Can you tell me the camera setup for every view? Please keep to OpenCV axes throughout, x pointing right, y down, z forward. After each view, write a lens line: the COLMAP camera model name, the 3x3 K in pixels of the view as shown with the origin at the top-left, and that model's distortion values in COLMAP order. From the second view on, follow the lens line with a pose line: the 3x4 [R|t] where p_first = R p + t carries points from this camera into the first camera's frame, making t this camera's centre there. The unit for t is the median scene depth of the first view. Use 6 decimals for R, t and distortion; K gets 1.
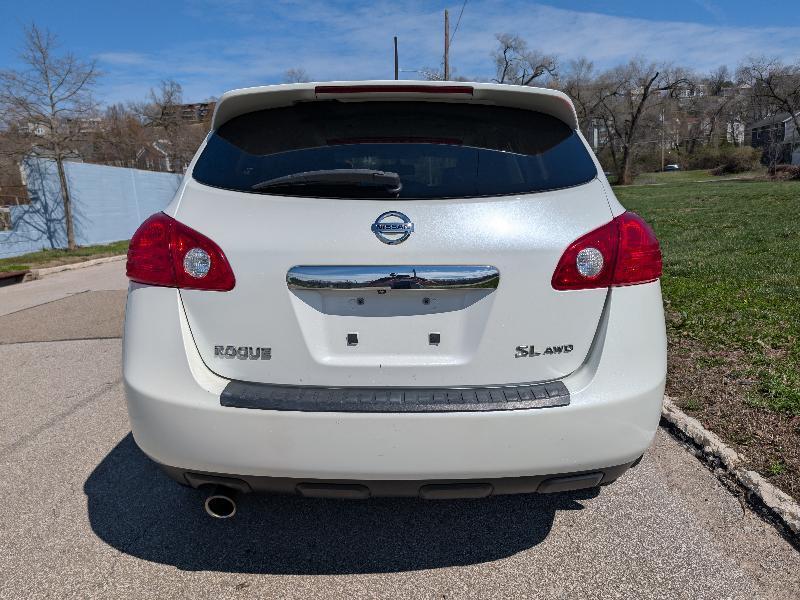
lens RADIAL K [[563.7, 0, 378.5], [0, 563.7, 298.5], [0, 0, 1]] dist [0.027759, -0.004840]
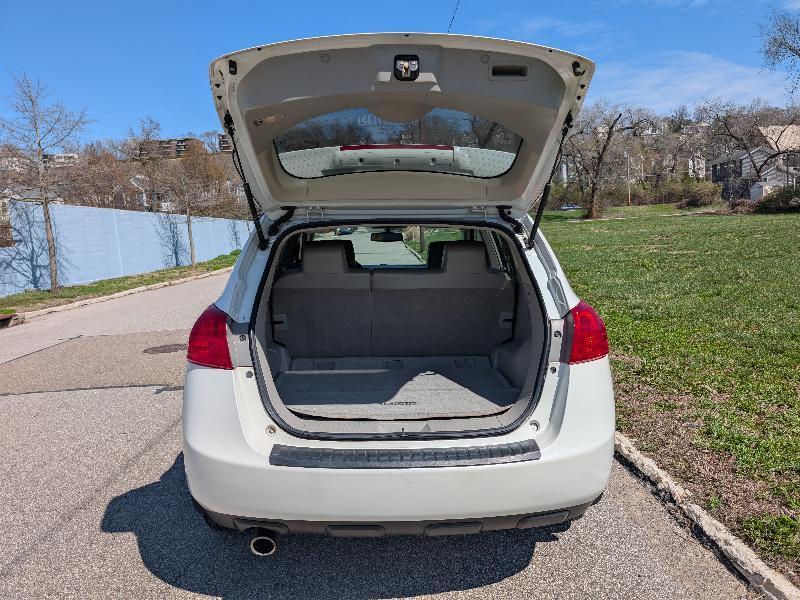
lens RADIAL K [[563.7, 0, 378.5], [0, 563.7, 298.5], [0, 0, 1]] dist [0.027759, -0.004840]
pose [[0.999115, -0.007097, 0.041447, -0.046129], [0.009430, 0.998366, -0.056364, -0.059748], [-0.040979, 0.056705, 0.997550, -0.164348]]
